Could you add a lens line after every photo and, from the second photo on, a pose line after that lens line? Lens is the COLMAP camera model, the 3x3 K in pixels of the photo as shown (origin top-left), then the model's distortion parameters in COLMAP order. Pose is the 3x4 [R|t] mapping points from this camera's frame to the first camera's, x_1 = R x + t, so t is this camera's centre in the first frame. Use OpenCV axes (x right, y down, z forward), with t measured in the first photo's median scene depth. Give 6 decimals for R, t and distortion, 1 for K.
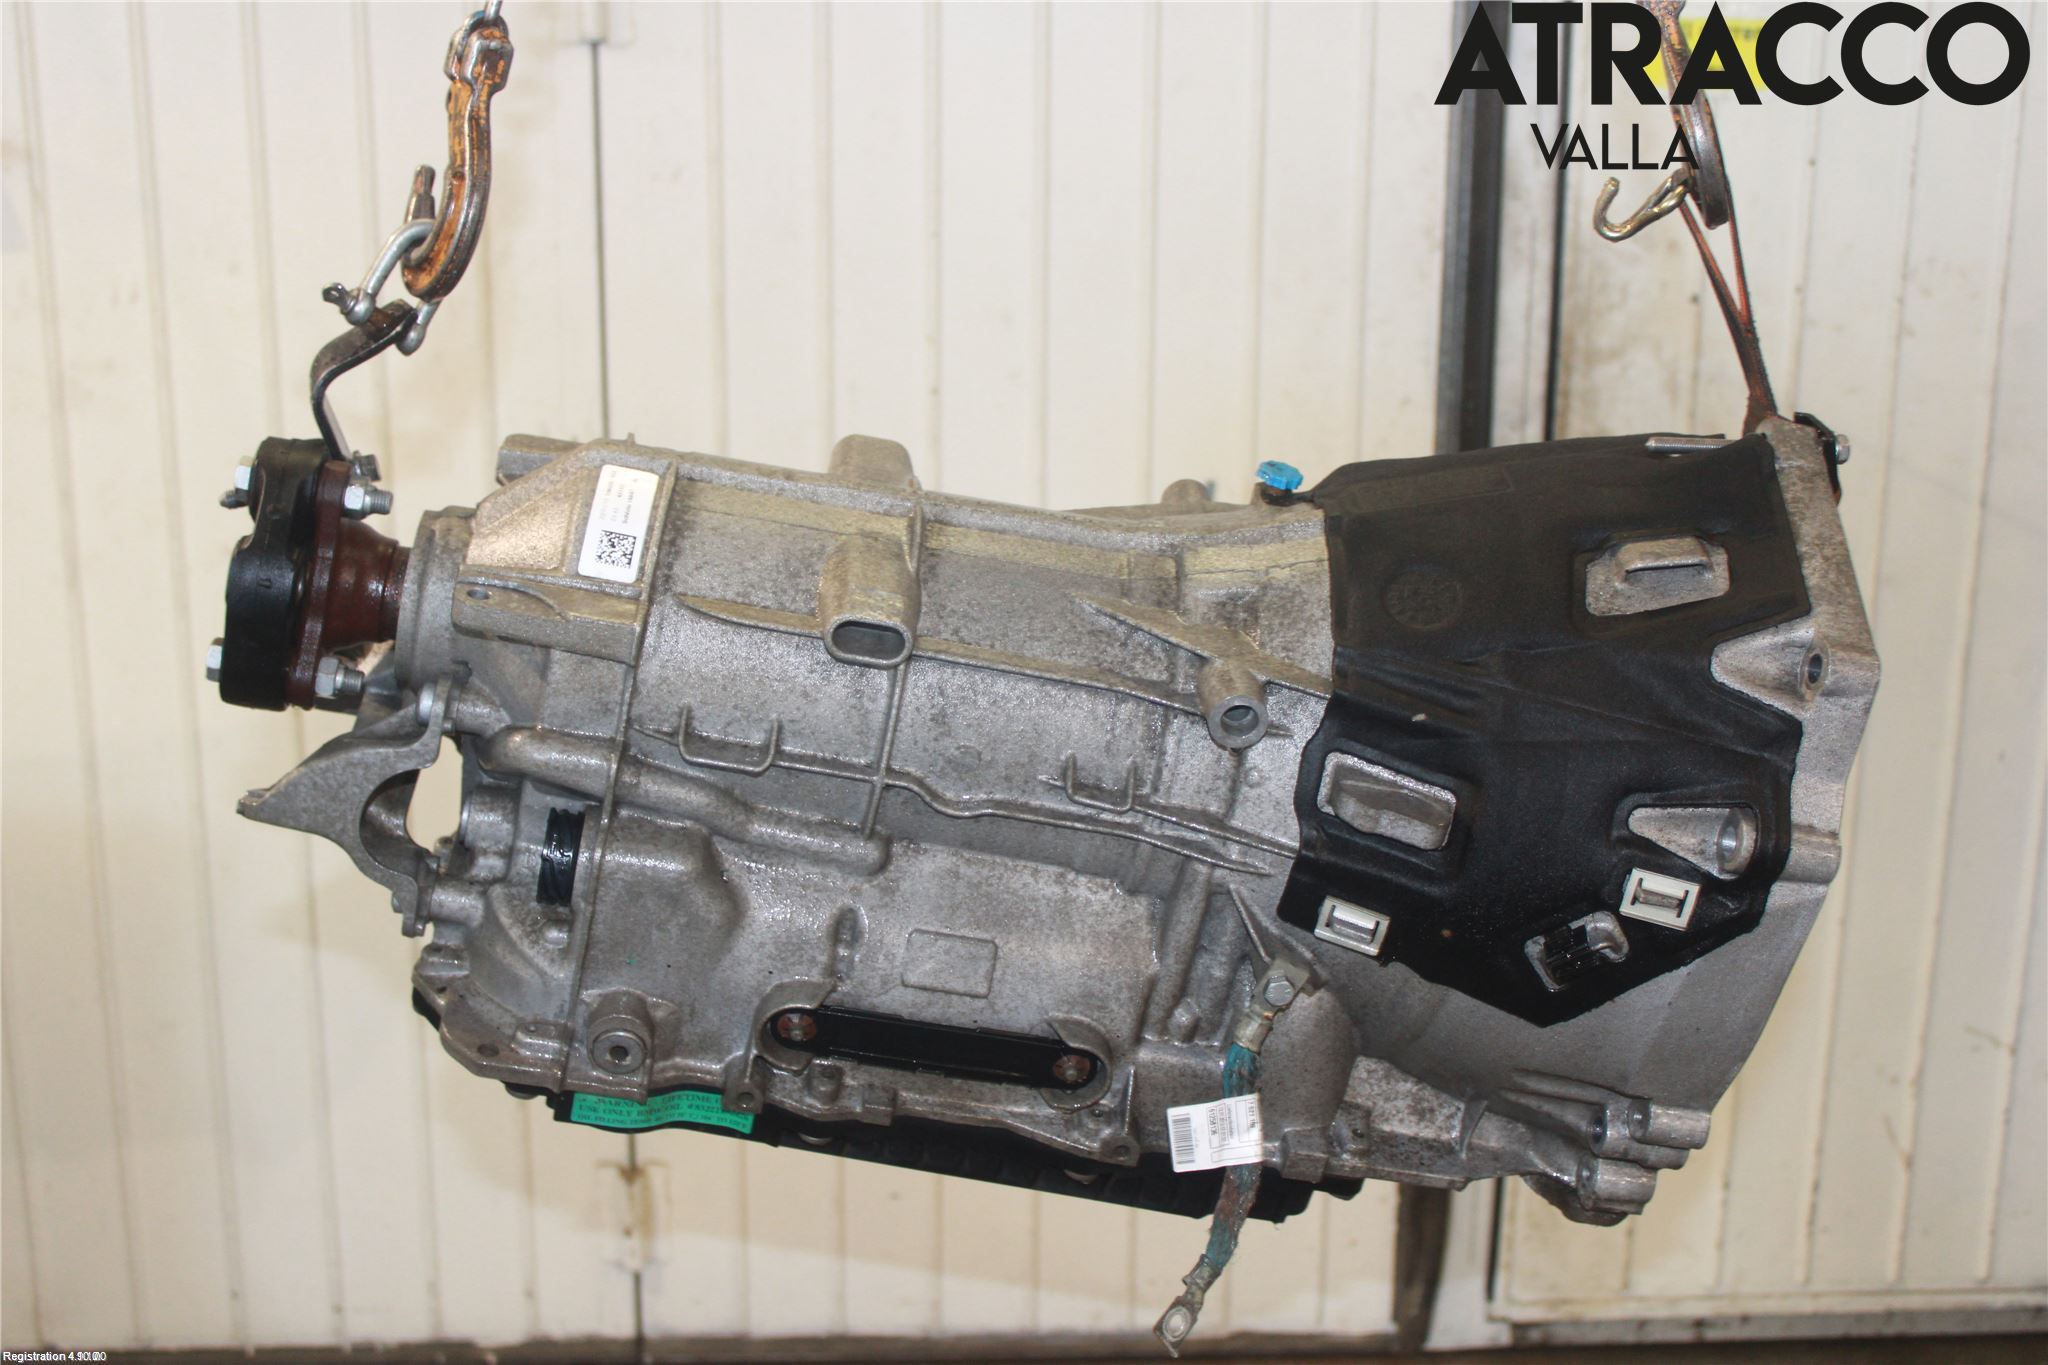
lens RADIAL K [[2486.7, 0, 1003.1], [0, 2486.7, 668.7], [0, 0, 1]] dist [-0.039032, 0.000000]
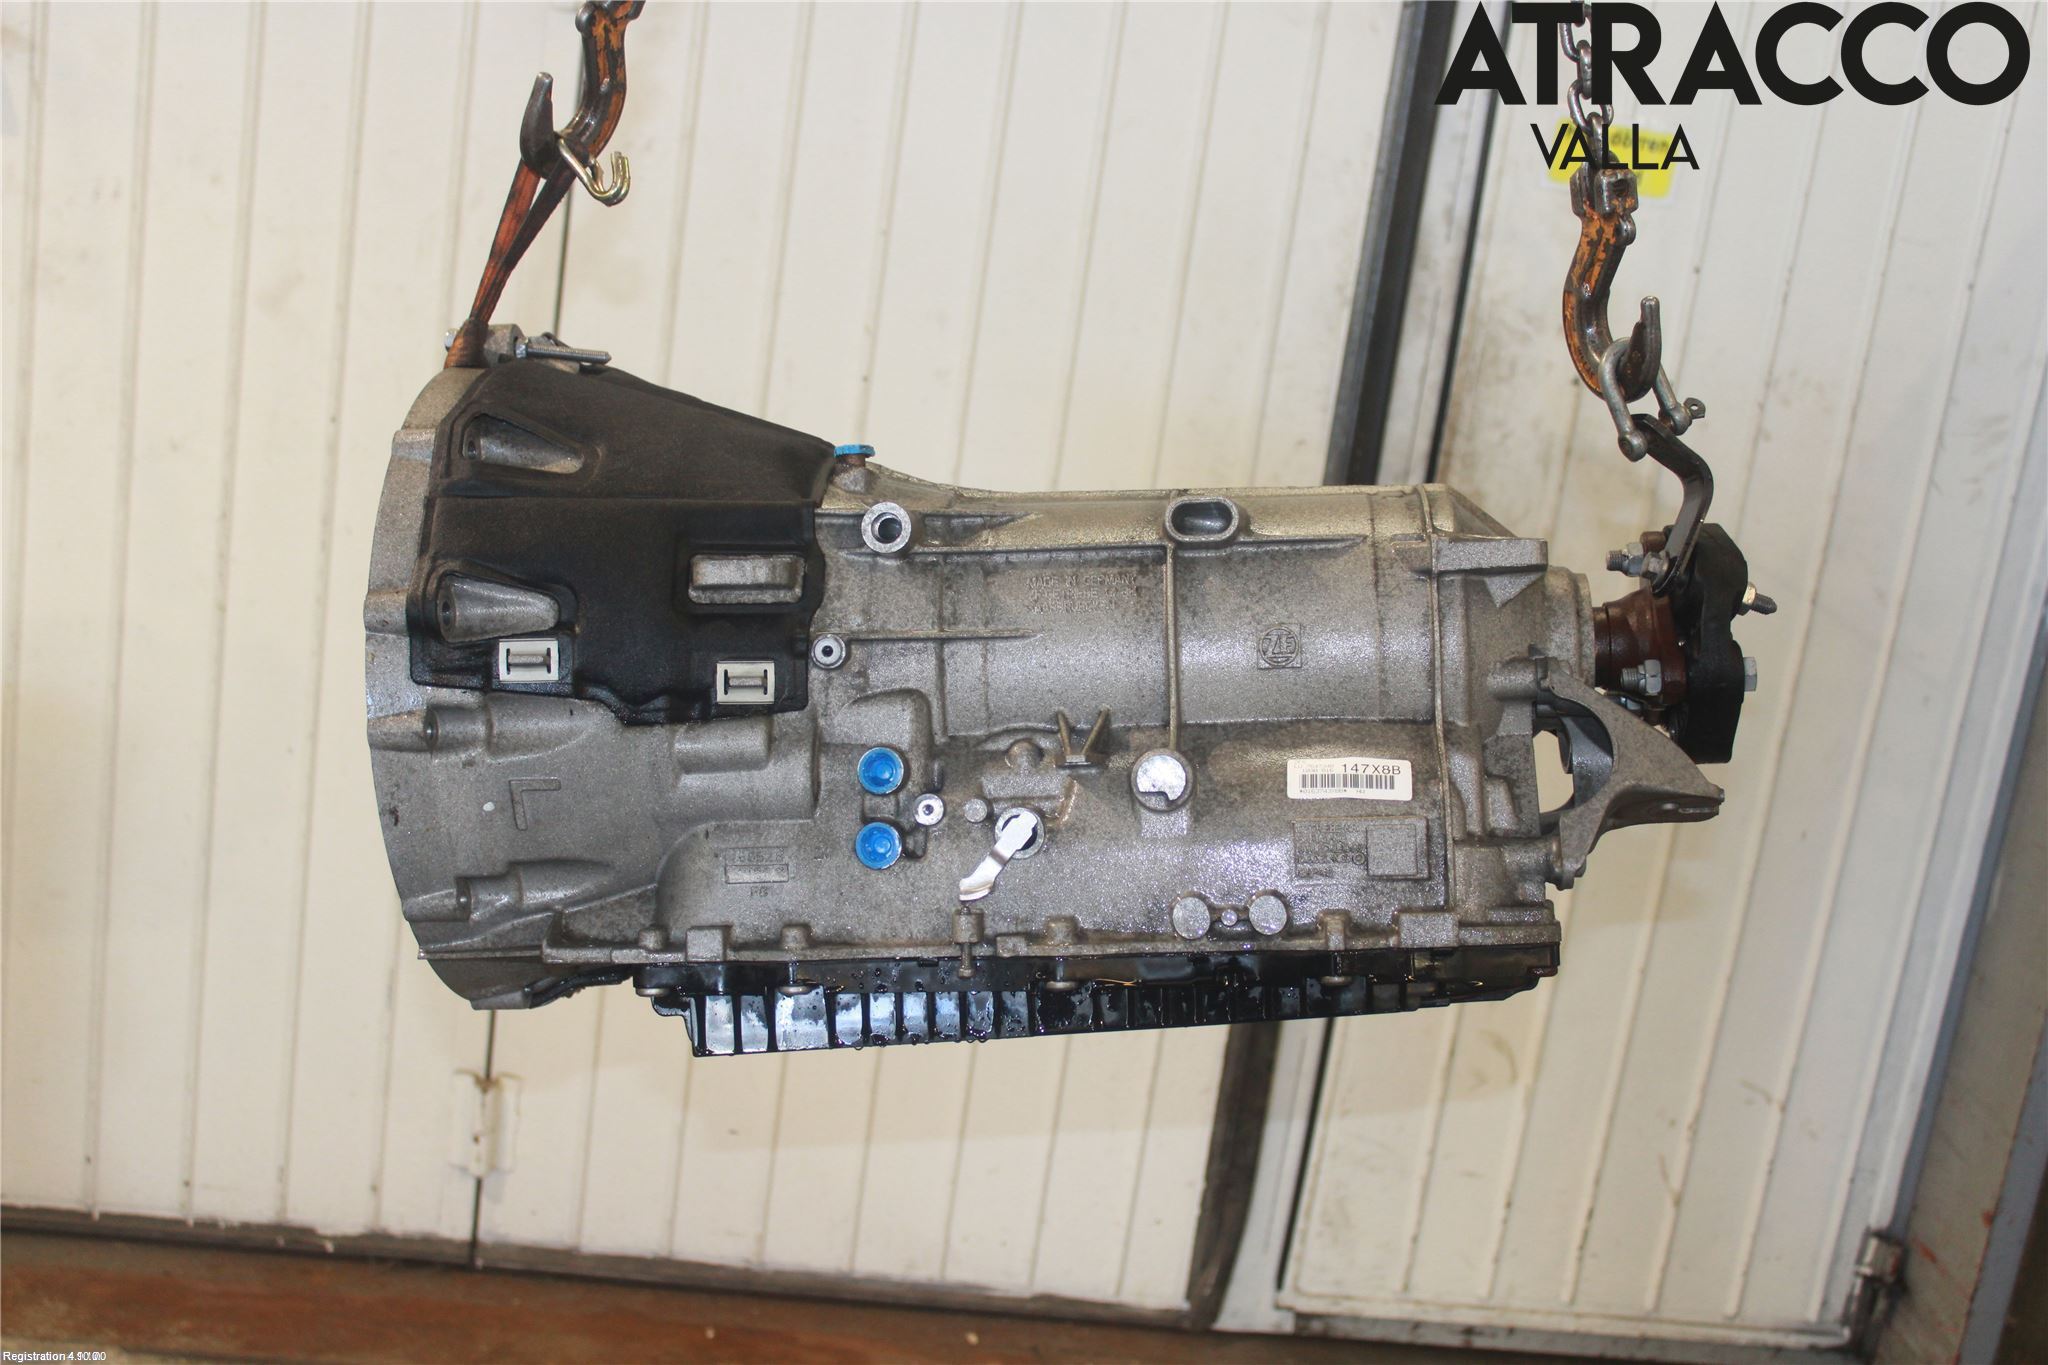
lens RADIAL K [[2486.7, 0, 1005.0], [0, 2486.7, 649.8], [0, 0, 1]] dist [-0.039032, 0.000000]
pose [[0.990822, 0.118015, 0.065914, -0.023591], [-0.117593, 0.993009, -0.010247, 0.006861], [-0.066663, 0.002402, 0.997773, -0.059029]]
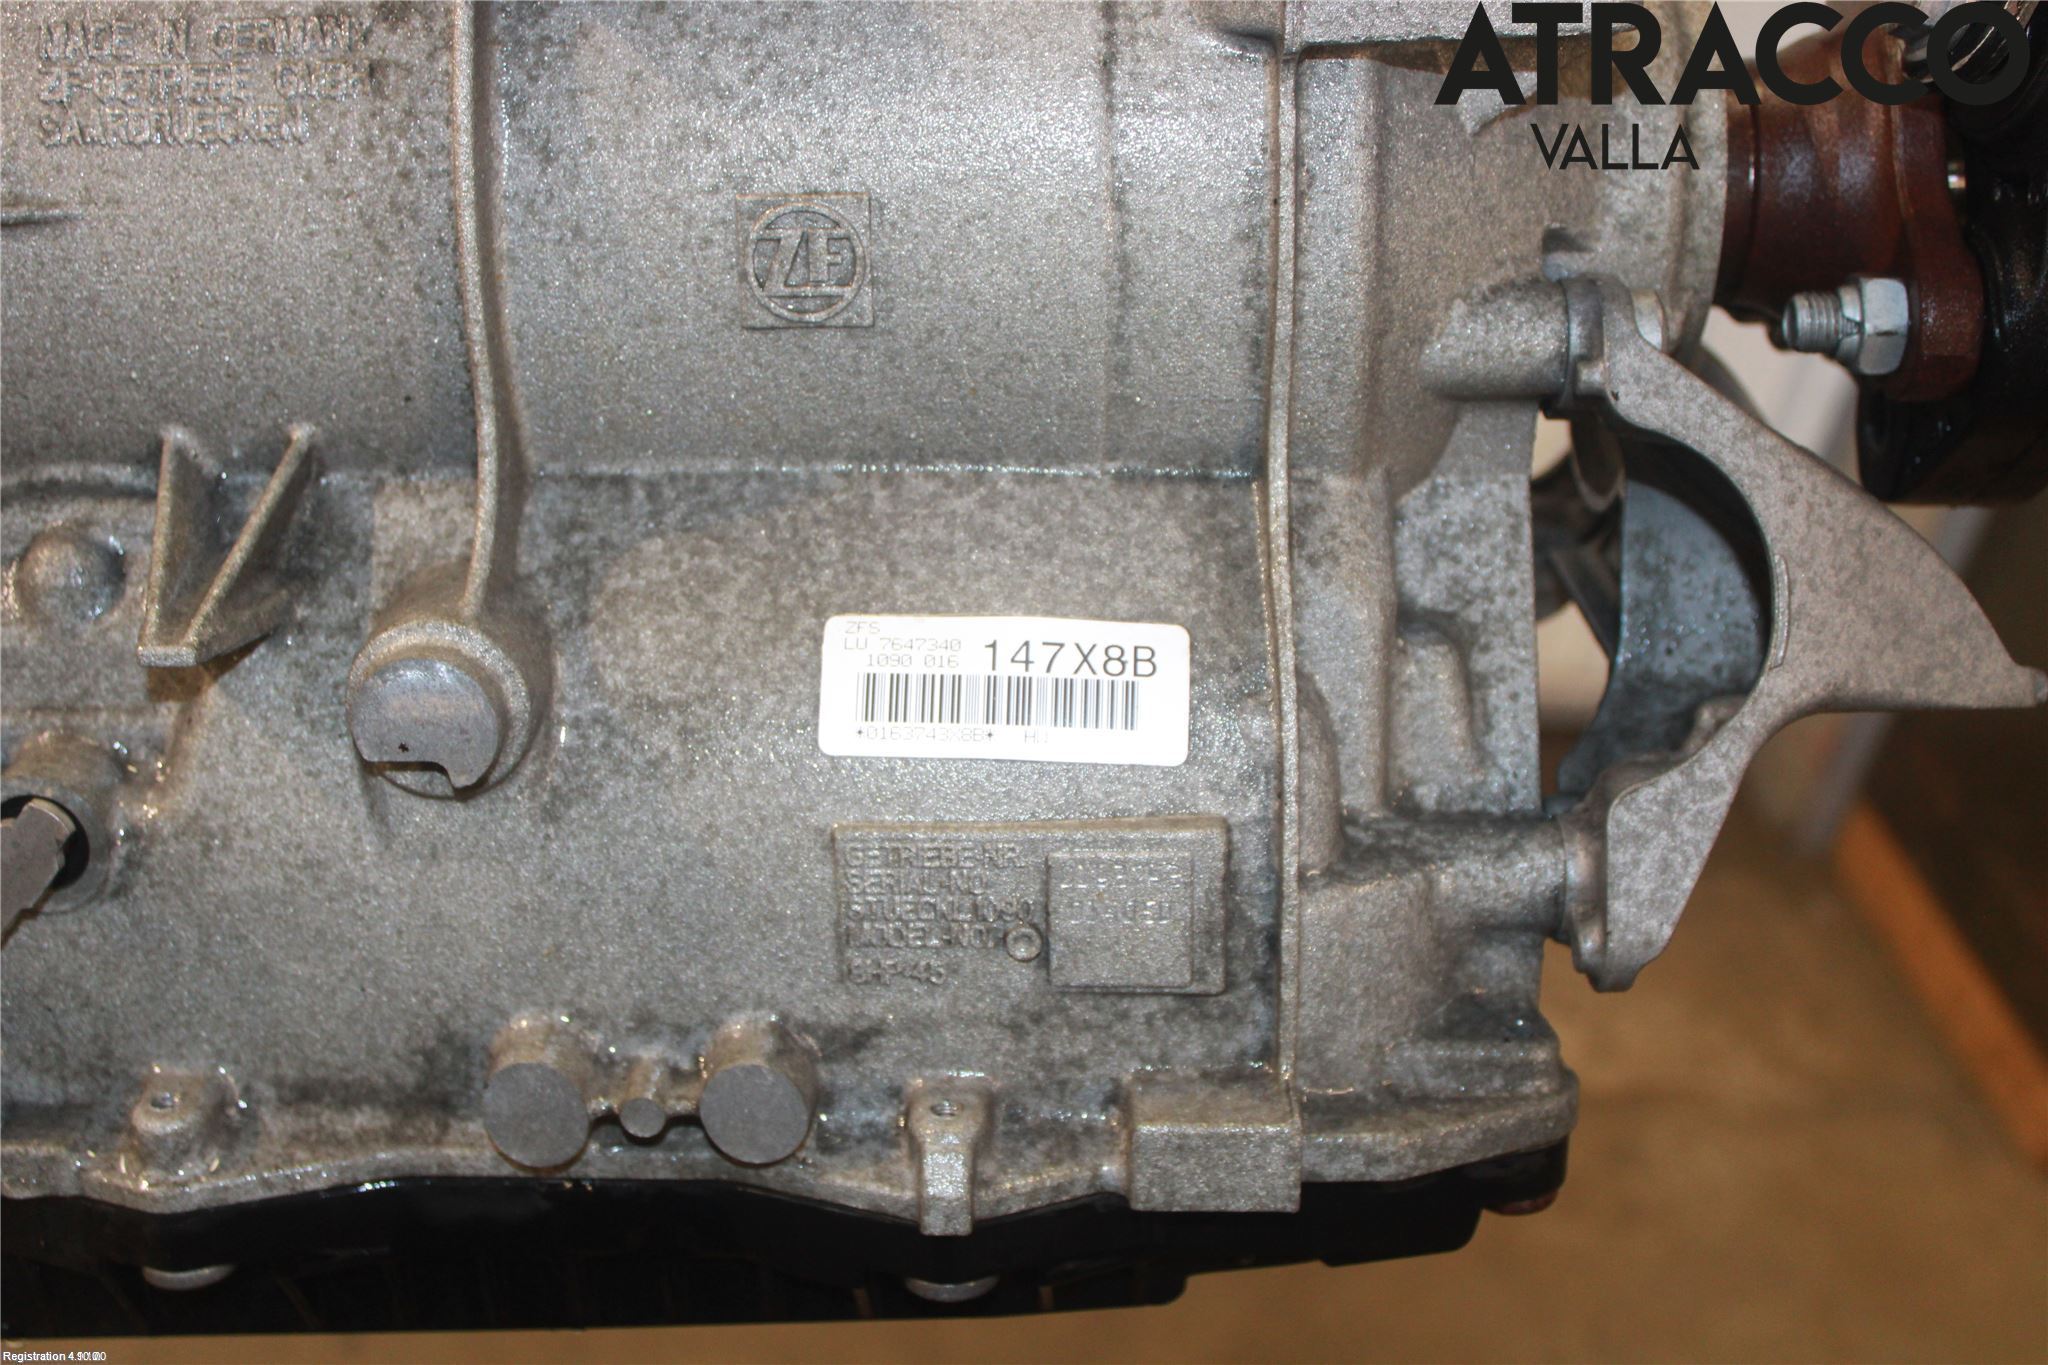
lens RADIAL K [[2486.7, 0, 1018.1], [0, 2486.7, 682.2], [0, 0, 1]] dist [-0.039032, 0.000000]
pose [[0.979288, 0.066821, 0.191129, 0.122839], [-0.134421, 0.920490, 0.366918, -0.092693], [-0.151414, -0.385010, 0.910407, 0.621819]]
